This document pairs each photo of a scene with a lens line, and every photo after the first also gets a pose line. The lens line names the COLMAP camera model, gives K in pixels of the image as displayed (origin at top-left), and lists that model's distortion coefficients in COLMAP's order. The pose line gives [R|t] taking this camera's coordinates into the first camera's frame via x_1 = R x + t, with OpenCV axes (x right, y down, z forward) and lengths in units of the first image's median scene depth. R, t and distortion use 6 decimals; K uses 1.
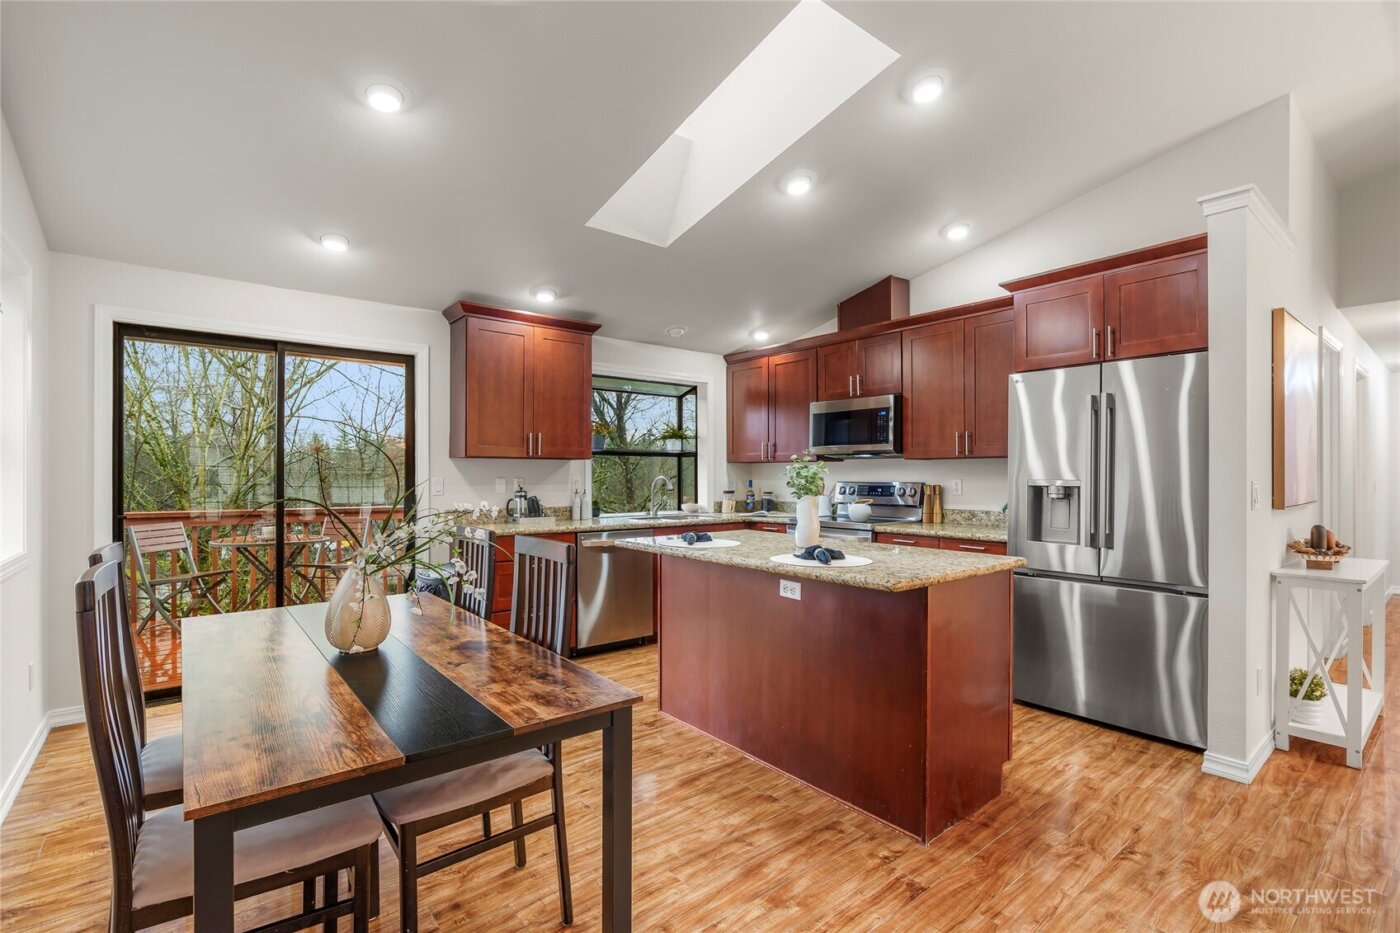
lens RADIAL K [[642.6, 0, 694.3], [0, 642.6, 476.9], [0, 0, 1]] dist [-0.007036, 0.000015]
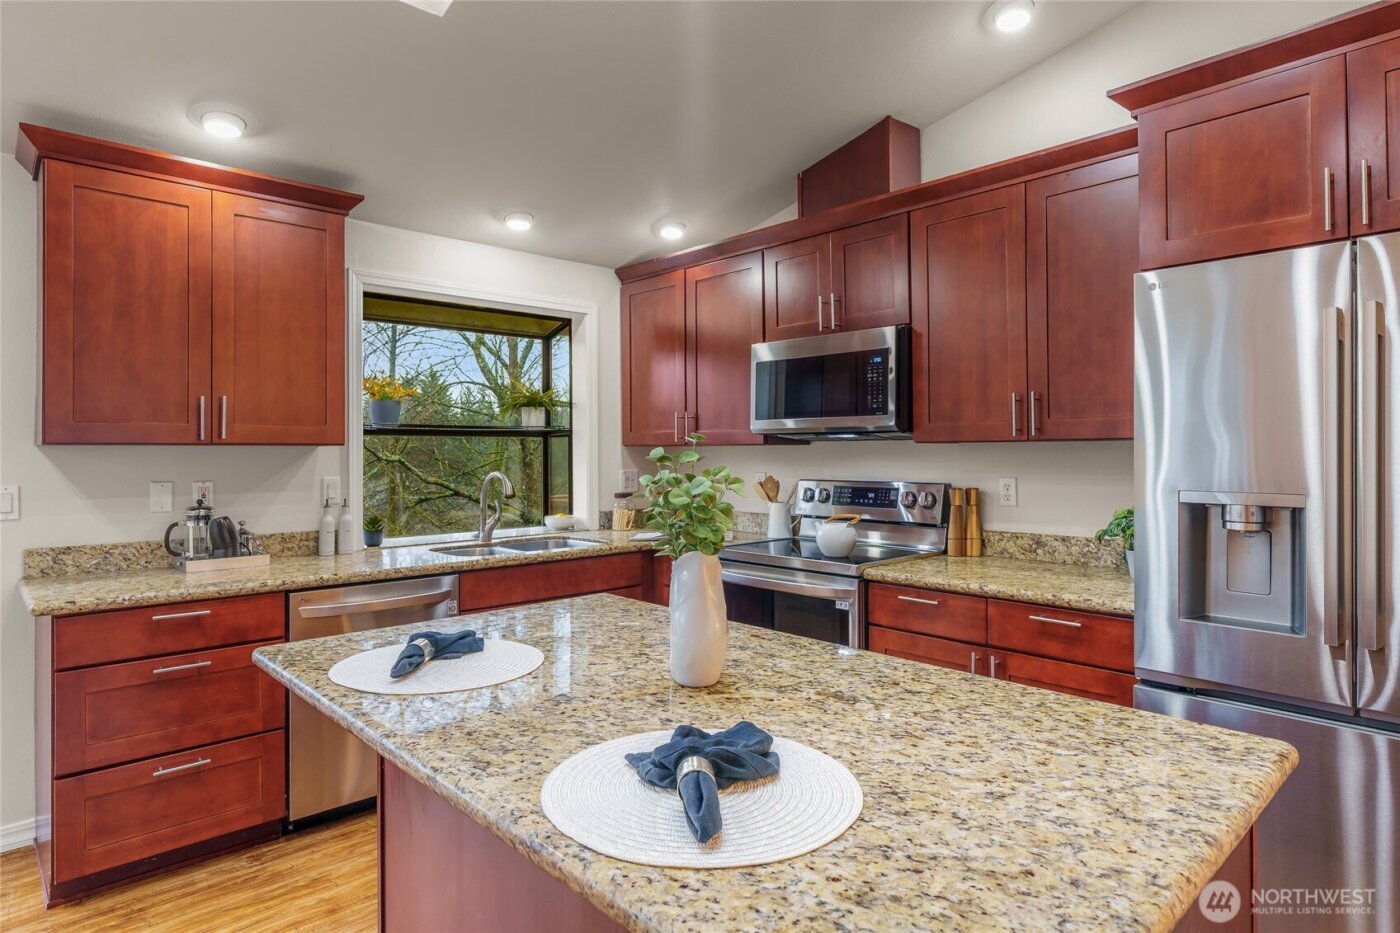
lens RADIAL K [[791.1, 0, 698.8], [0, 791.1, 449.2], [0, 0, 1]] dist [-0.000453, 0.000773]
pose [[0.997461, -0.005843, 0.070980, 0.090261], [0.006267, 0.999964, -0.005753, -0.018660], [-0.070944, 0.006183, 0.997461, 0.325099]]
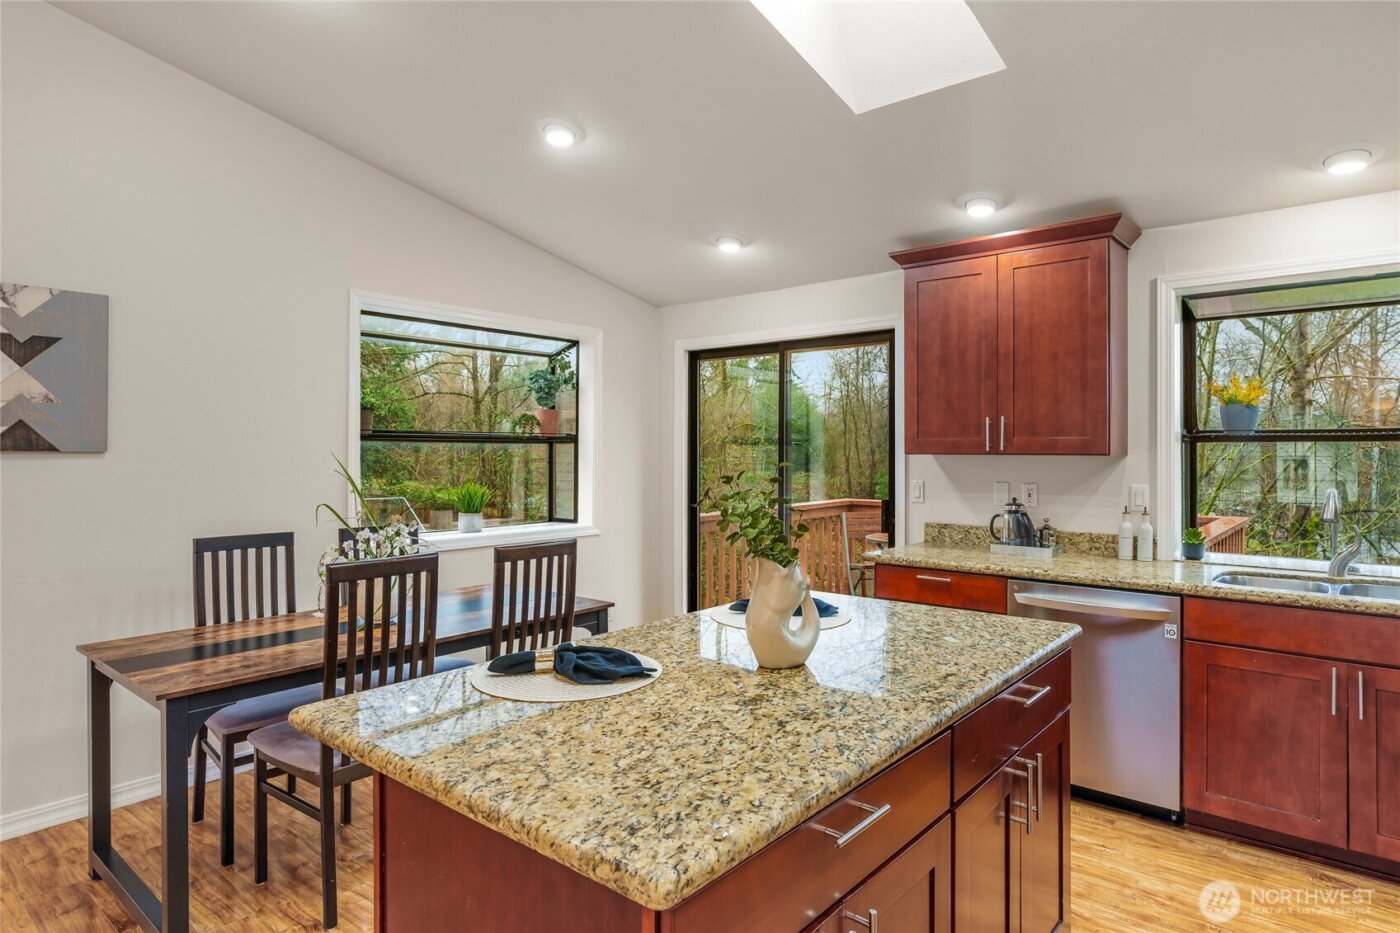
lens RADIAL K [[795.1, 0, 702.8], [0, 795.1, 446.5], [0, 0, 1]] dist [-0.003681, 0.001557]
pose [[0.189240, -0.007312, -0.981904, 0.470529], [-0.001572, 0.999969, -0.007749, -0.029534], [0.981930, 0.003010, 0.189222, 0.527371]]
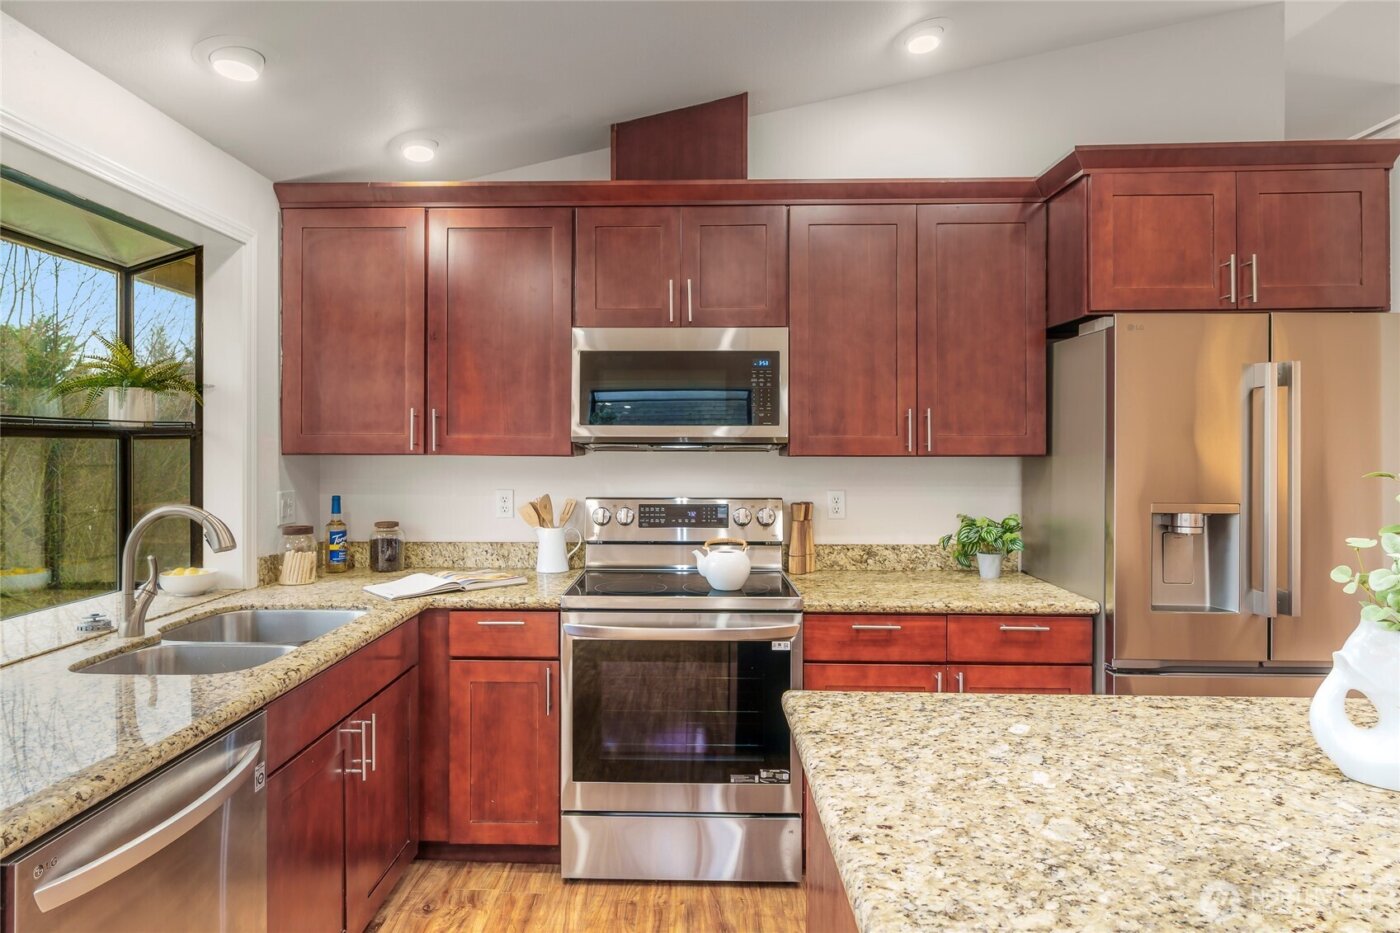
lens RADIAL K [[800.9, 0, 666.9], [0, 800.9, 445.9], [0, 0, 1]] dist [-0.002300, 0.000025]
pose [[0.651747, 0.002886, 0.758431, -0.217854], [0.001871, 0.999984, -0.005413, -0.031669], [-0.758435, 0.004947, 0.651730, 0.643604]]
